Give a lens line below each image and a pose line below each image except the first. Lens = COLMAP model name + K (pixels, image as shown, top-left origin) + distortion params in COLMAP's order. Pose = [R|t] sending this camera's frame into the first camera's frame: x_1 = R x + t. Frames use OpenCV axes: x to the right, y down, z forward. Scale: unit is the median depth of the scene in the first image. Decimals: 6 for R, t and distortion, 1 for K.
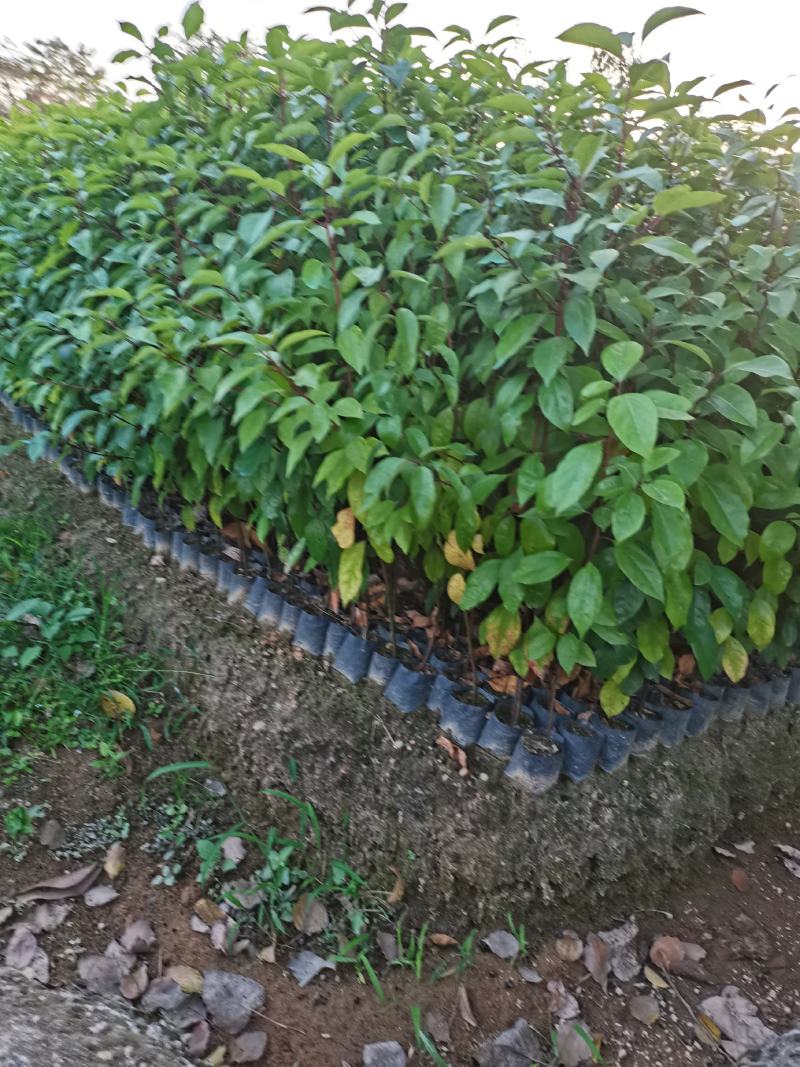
lens RADIAL K [[836.7, 0, 400.0], [0, 836.7, 533.5], [0, 0, 1]] dist [0.068319, -0.062274]
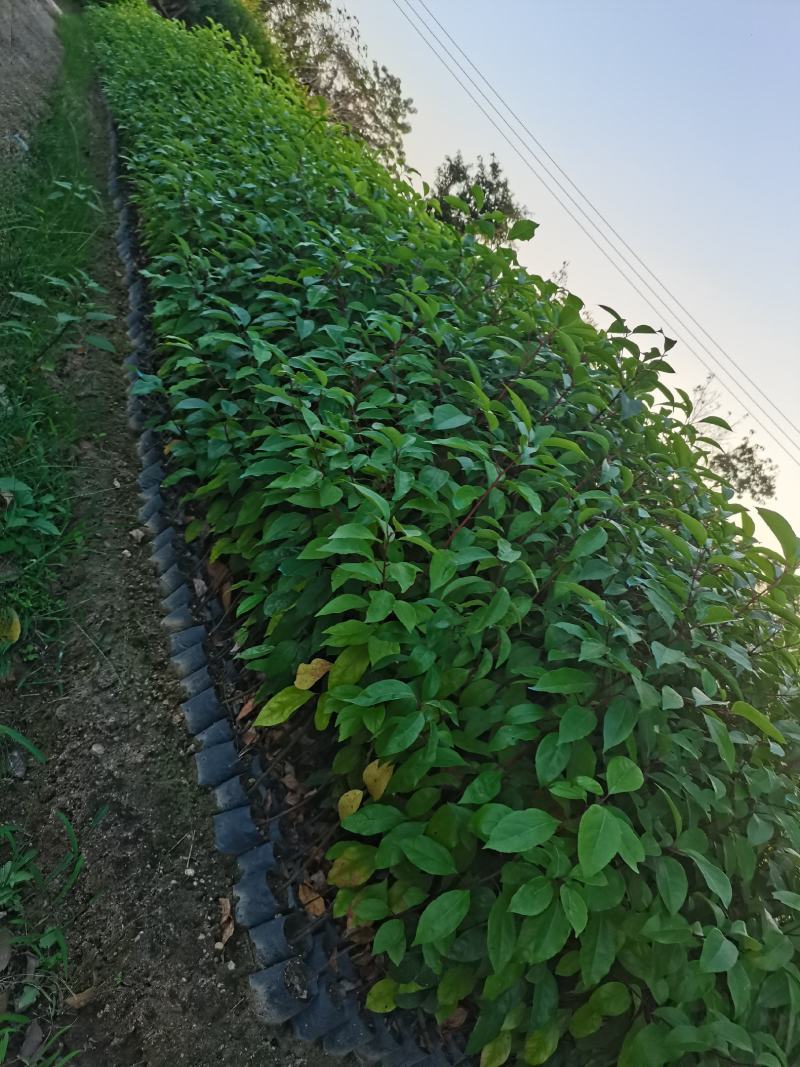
lens RADIAL K [[836.7, 0, 400.0], [0, 836.7, 533.5], [0, 0, 1]] dist [0.068319, -0.062274]
pose [[0.711342, 0.702845, 0.000637, -0.109087], [-0.693215, 0.701744, -0.164343, -0.033723], [-0.115955, 0.116463, 0.986403, -0.045702]]
